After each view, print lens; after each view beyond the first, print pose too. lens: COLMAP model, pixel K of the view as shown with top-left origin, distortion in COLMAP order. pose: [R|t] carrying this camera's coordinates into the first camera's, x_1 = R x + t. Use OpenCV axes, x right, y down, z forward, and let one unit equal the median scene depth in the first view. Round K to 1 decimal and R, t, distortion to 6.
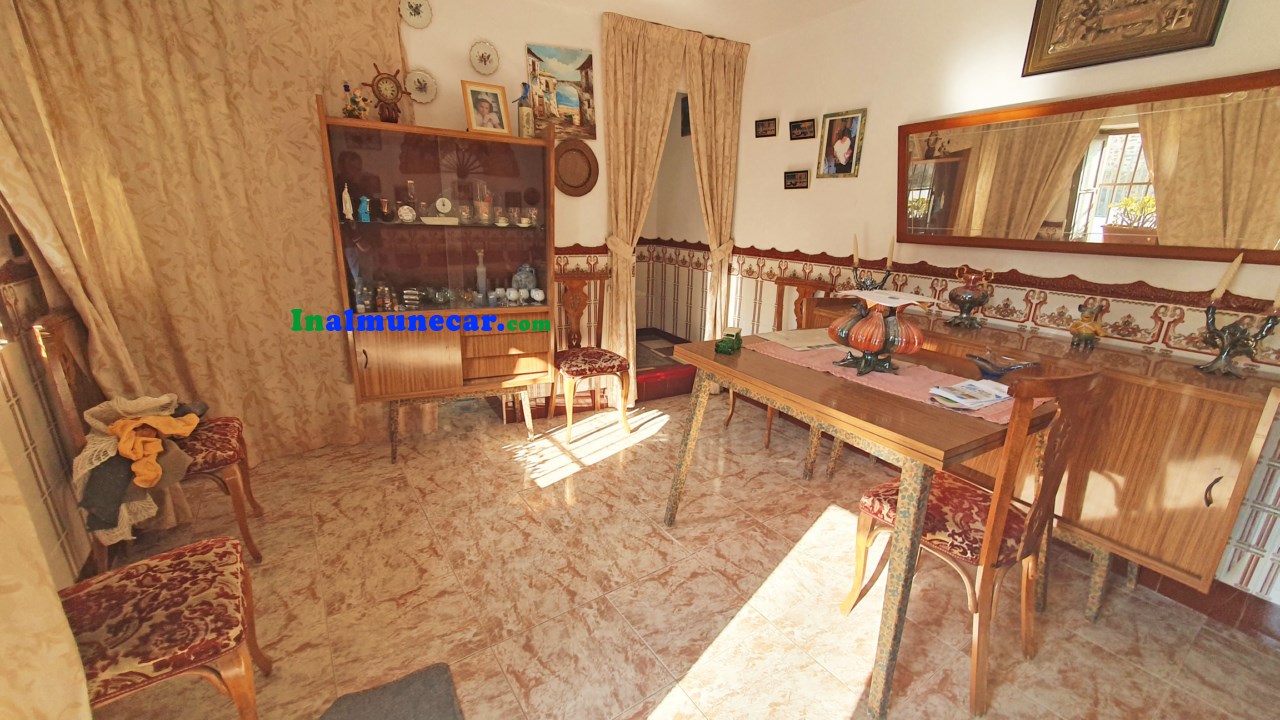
lens RADIAL K [[505.8, 0, 639.5], [0, 505.8, 363.8], [0, 0, 1]] dist [0.013919, -0.003814]
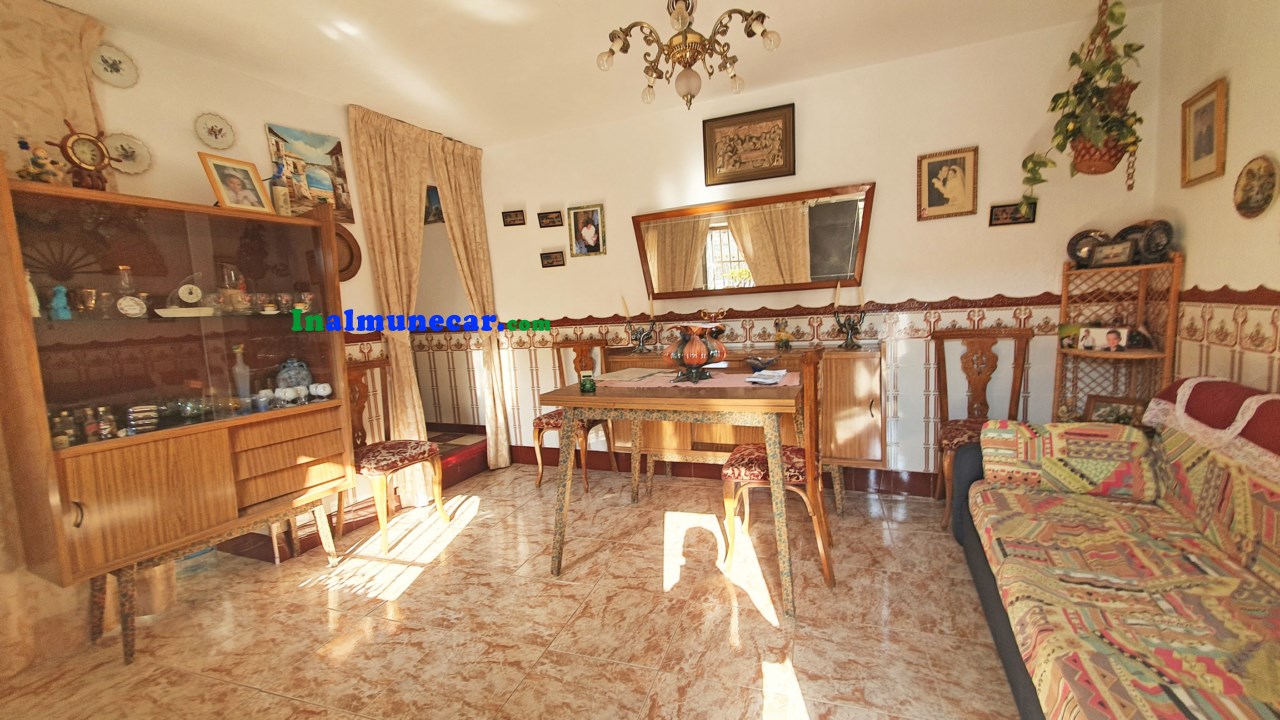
lens RADIAL K [[515.3, 0, 640.0], [0, 515.3, 360.0], [0, 0, 1]] dist [0.020376, -0.000719]
pose [[0.806877, -0.136802, 0.574660, -0.261824], [0.242661, 0.963705, -0.111302, 0.045356], [-0.538577, 0.229255, 0.810788, -0.022284]]
